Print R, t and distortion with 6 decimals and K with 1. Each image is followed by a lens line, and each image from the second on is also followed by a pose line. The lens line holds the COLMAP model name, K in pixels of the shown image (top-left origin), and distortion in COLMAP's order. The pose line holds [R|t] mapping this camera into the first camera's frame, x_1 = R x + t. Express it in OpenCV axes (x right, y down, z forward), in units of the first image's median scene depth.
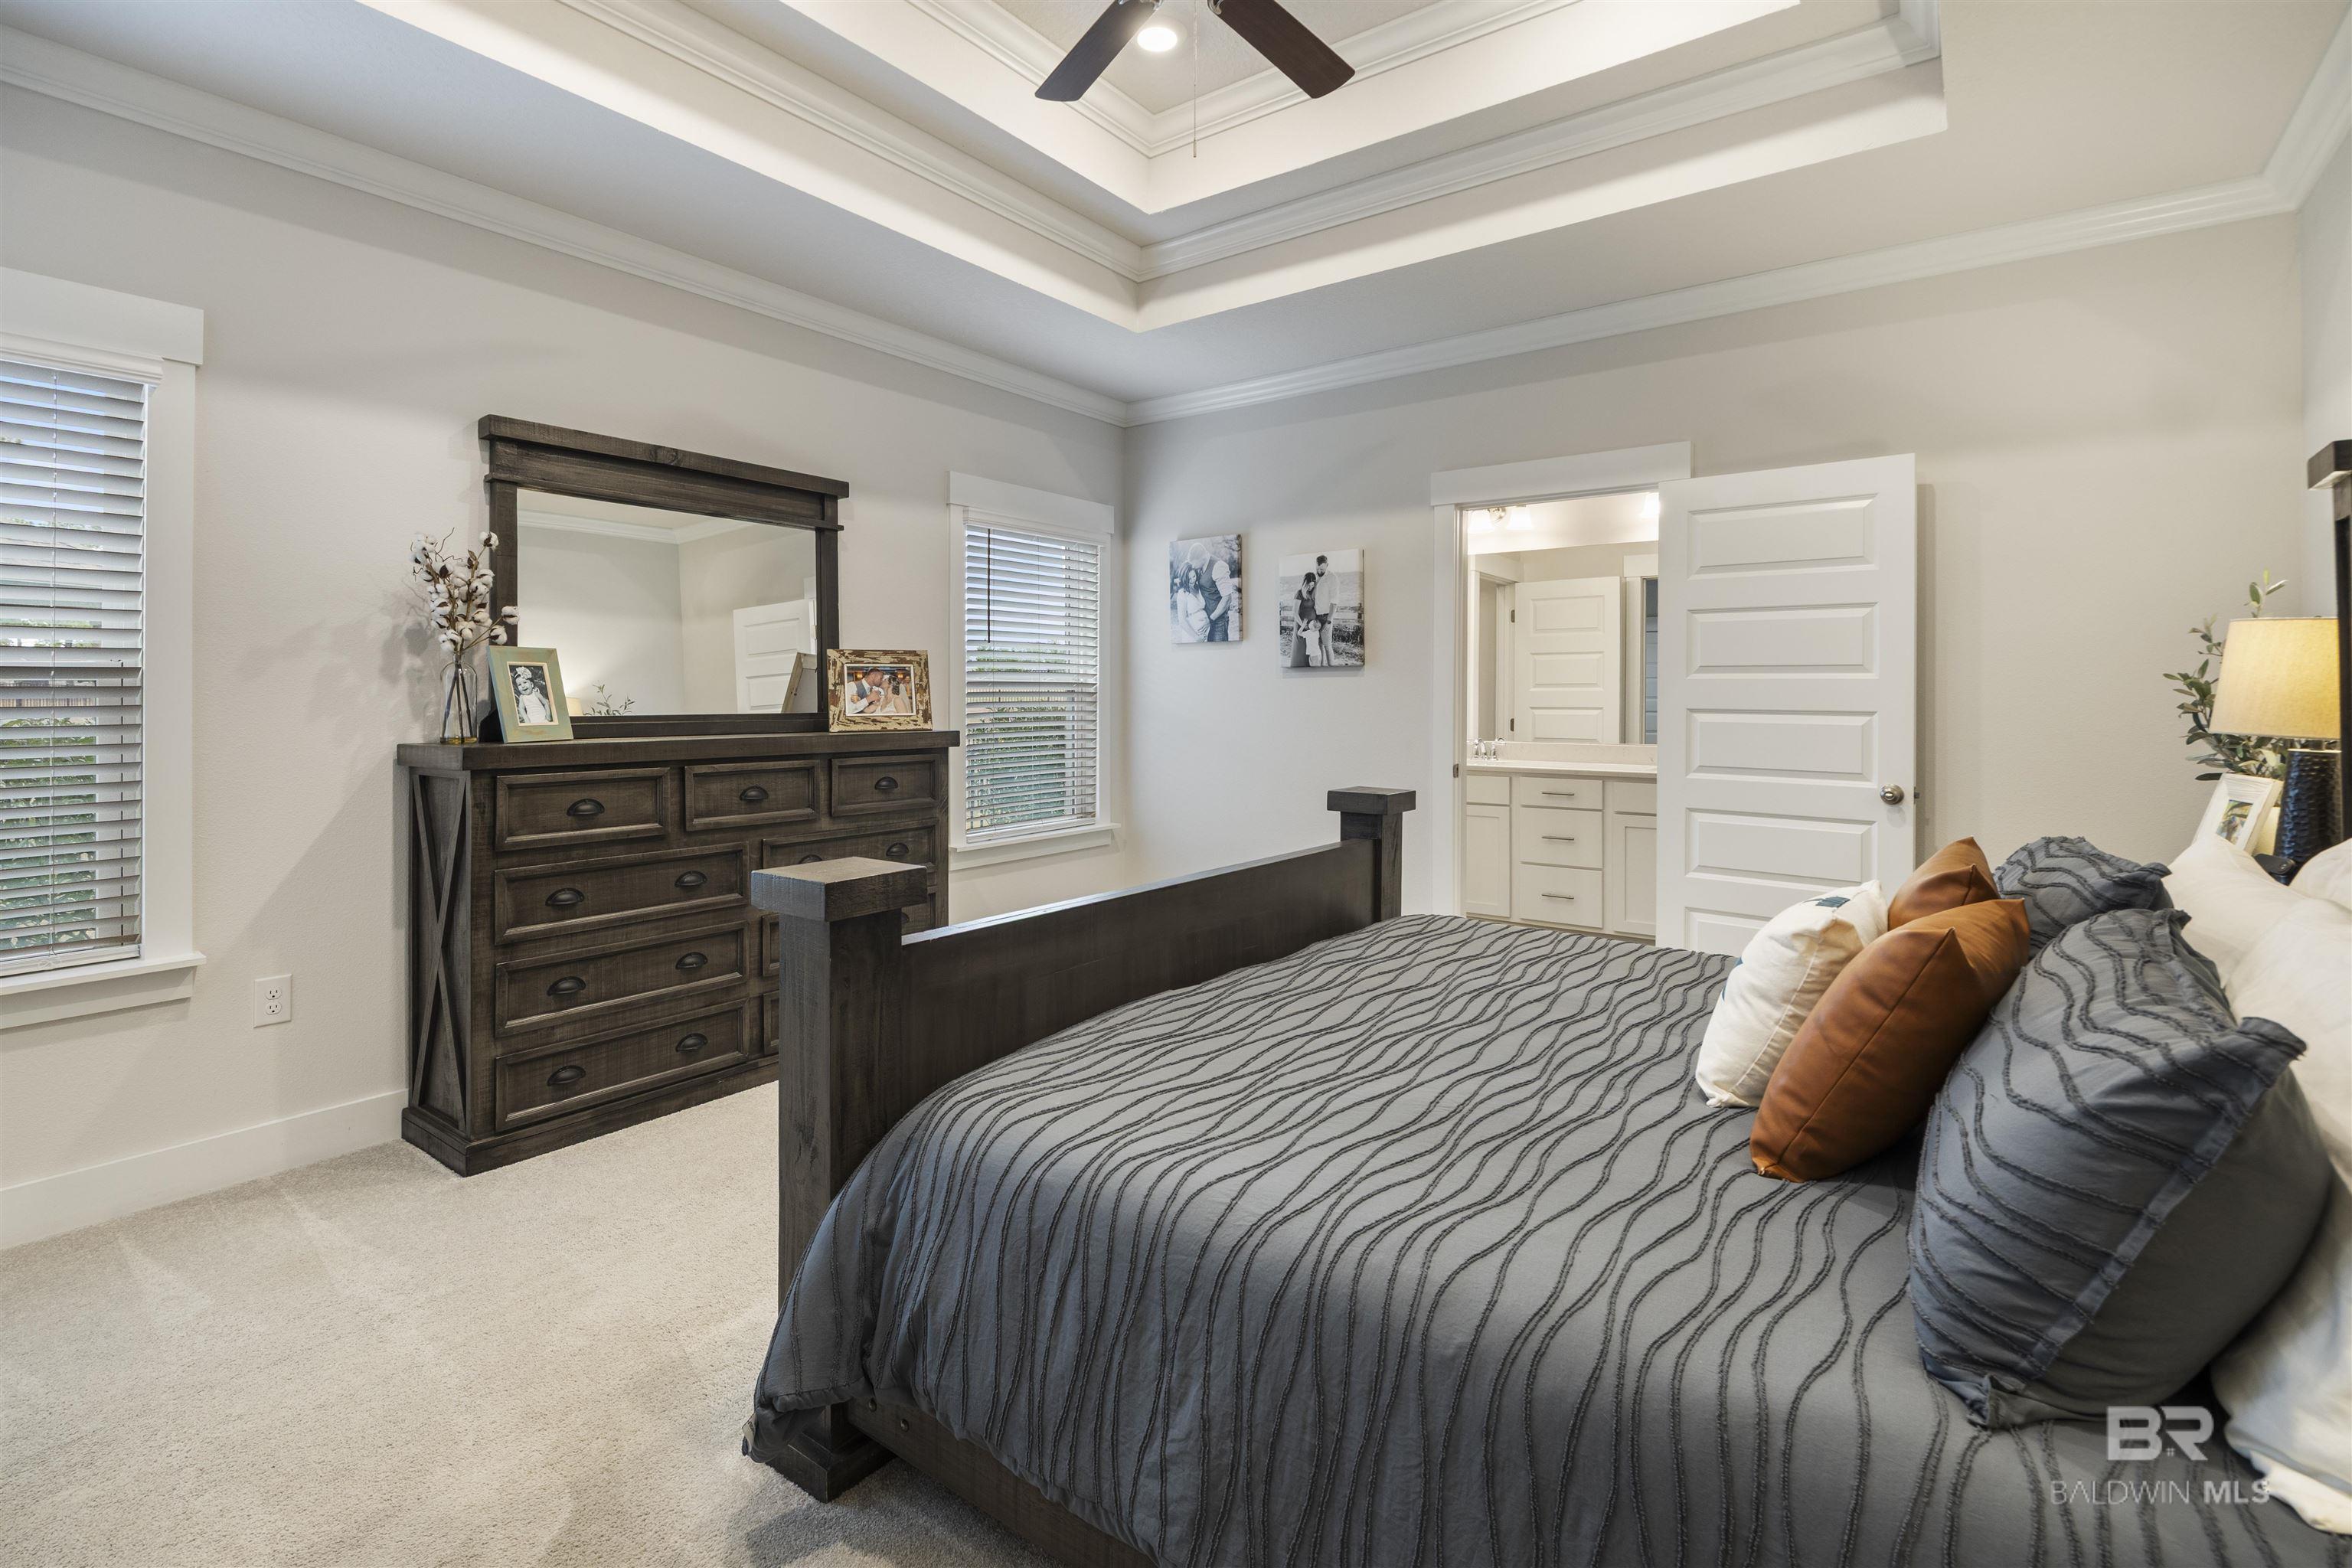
lens RADIAL K [[1125.1, 0, 1214.5], [0, 1125.1, 699.2], [0, 0, 1]] dist [0.003148, 0.000213]
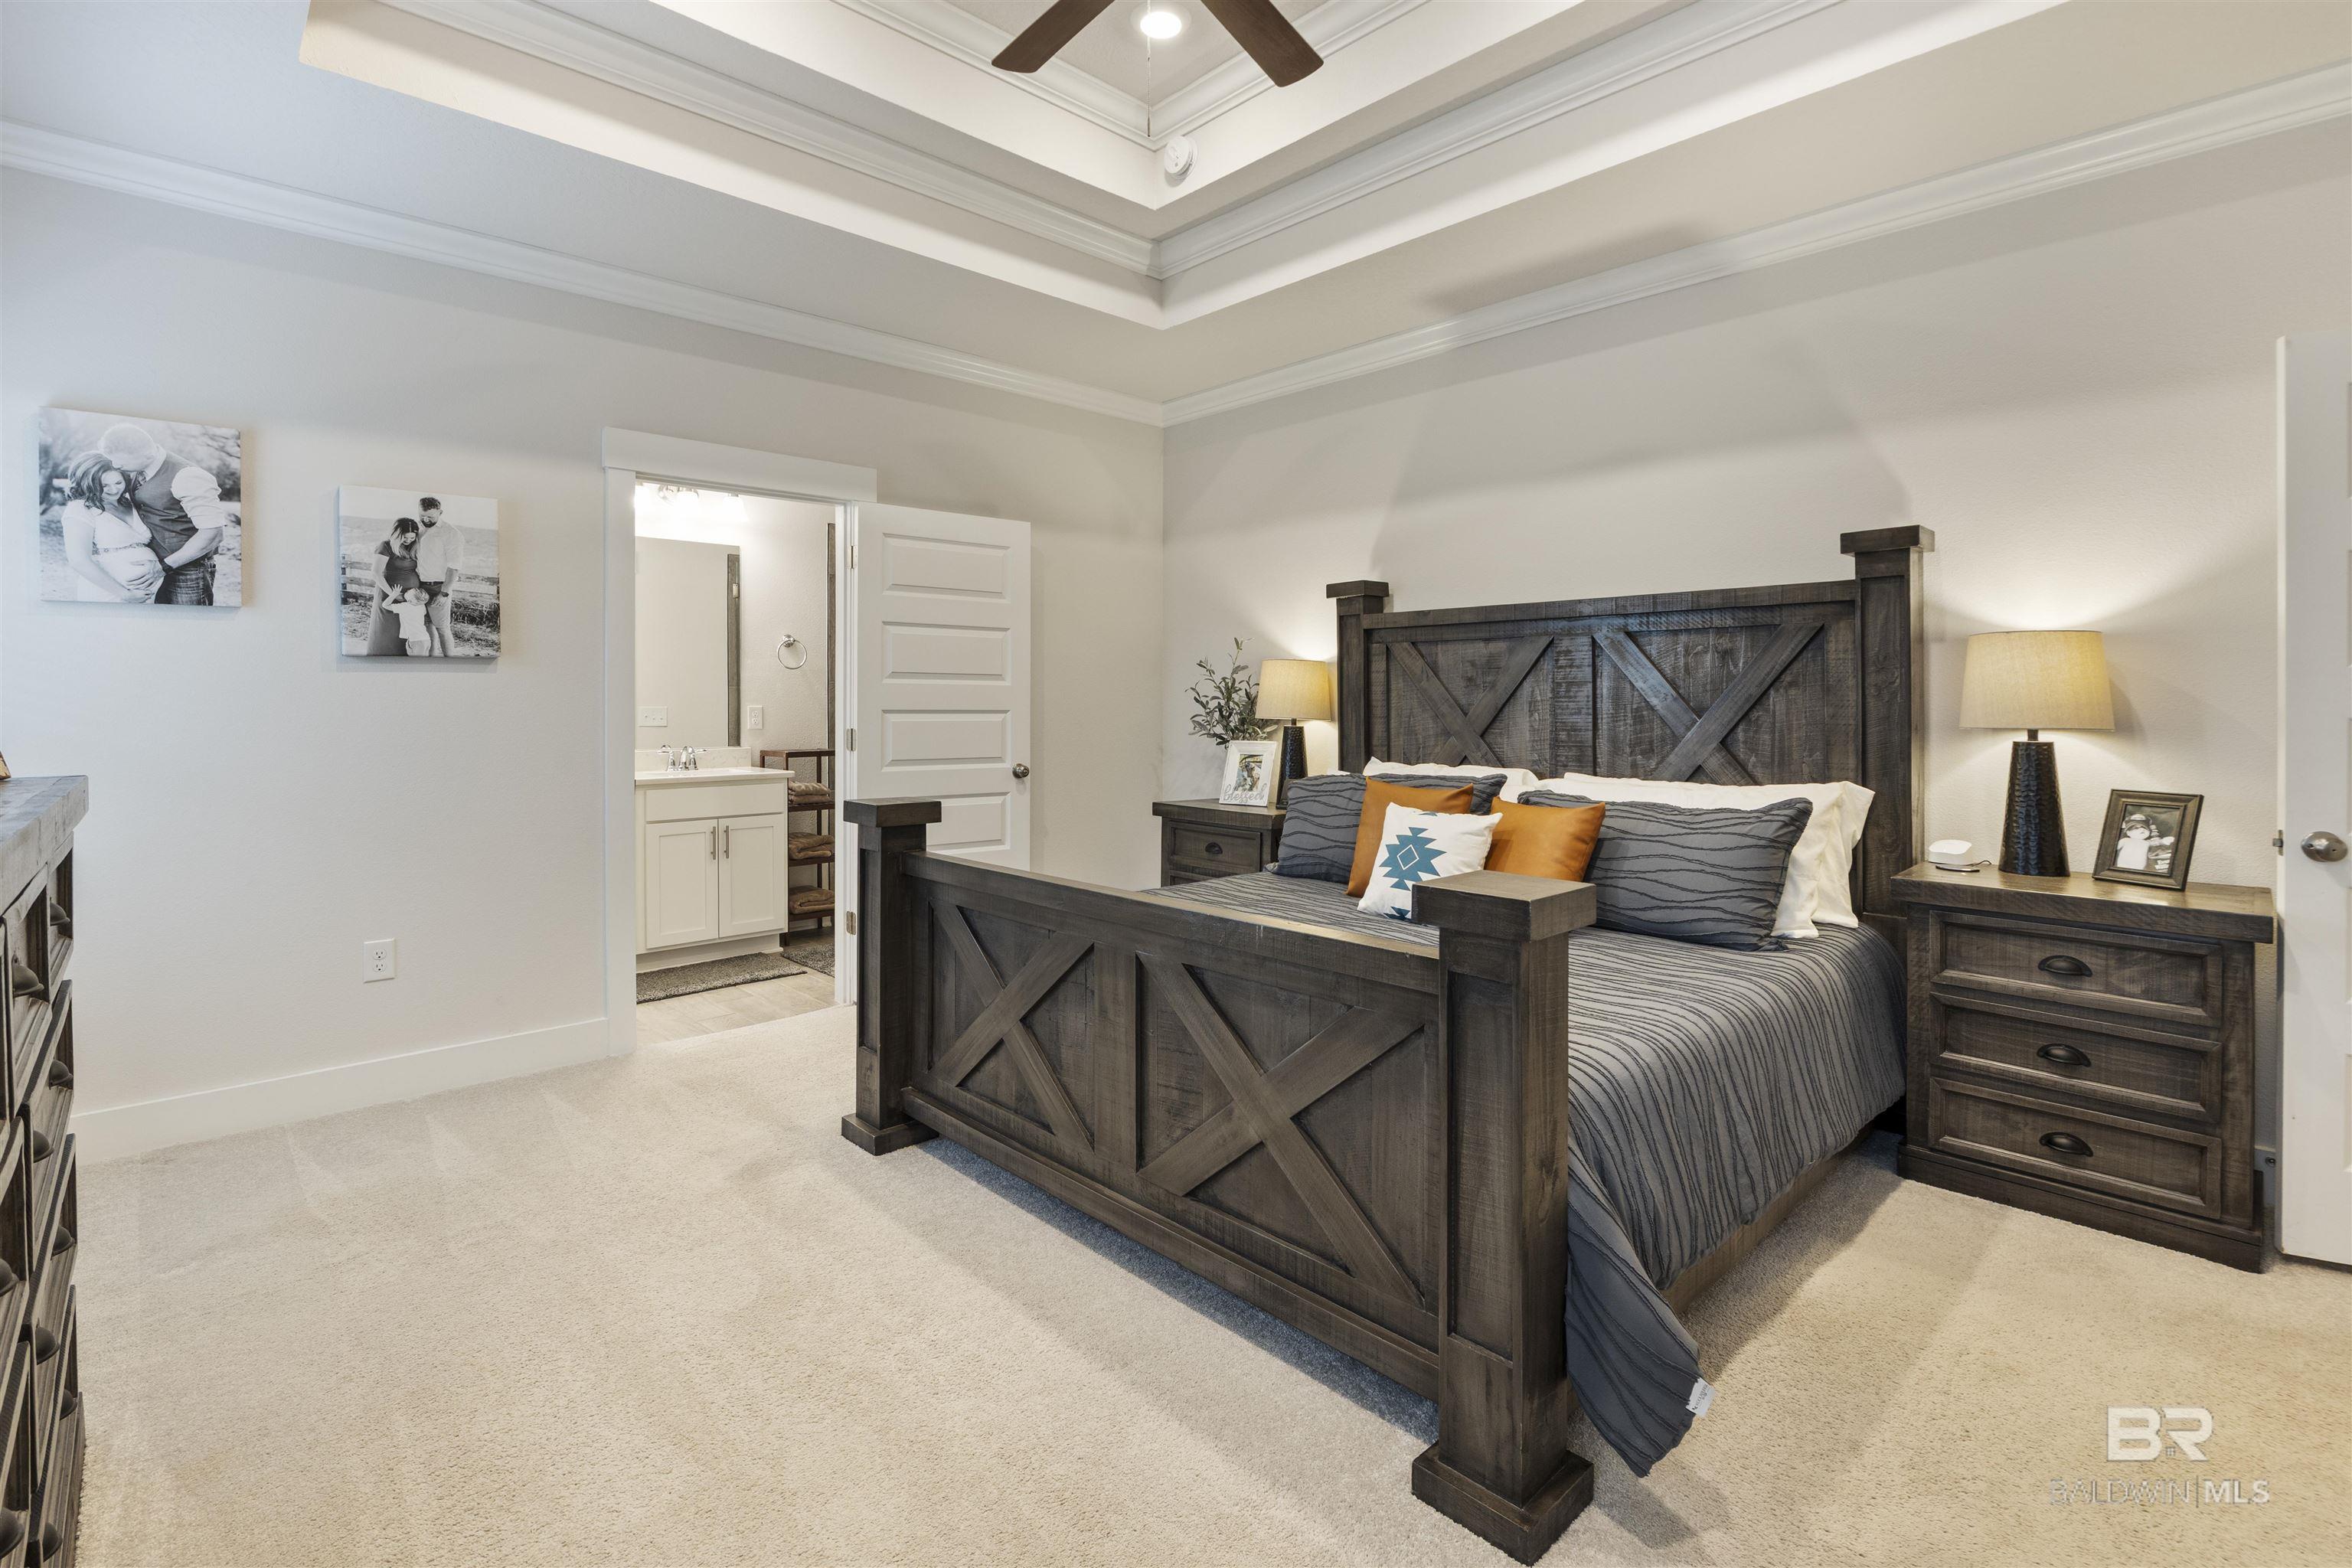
lens RADIAL K [[1082.1, 0, 1180.2], [0, 1082.1, 723.9], [0, 0, 1]] dist [-0.006035, -0.000095]
pose [[0.193674, -0.028974, 0.980638, -0.449019], [-0.004989, 0.999522, 0.030517, -0.009390], [-0.981053, -0.010803, 0.193437, 0.389766]]
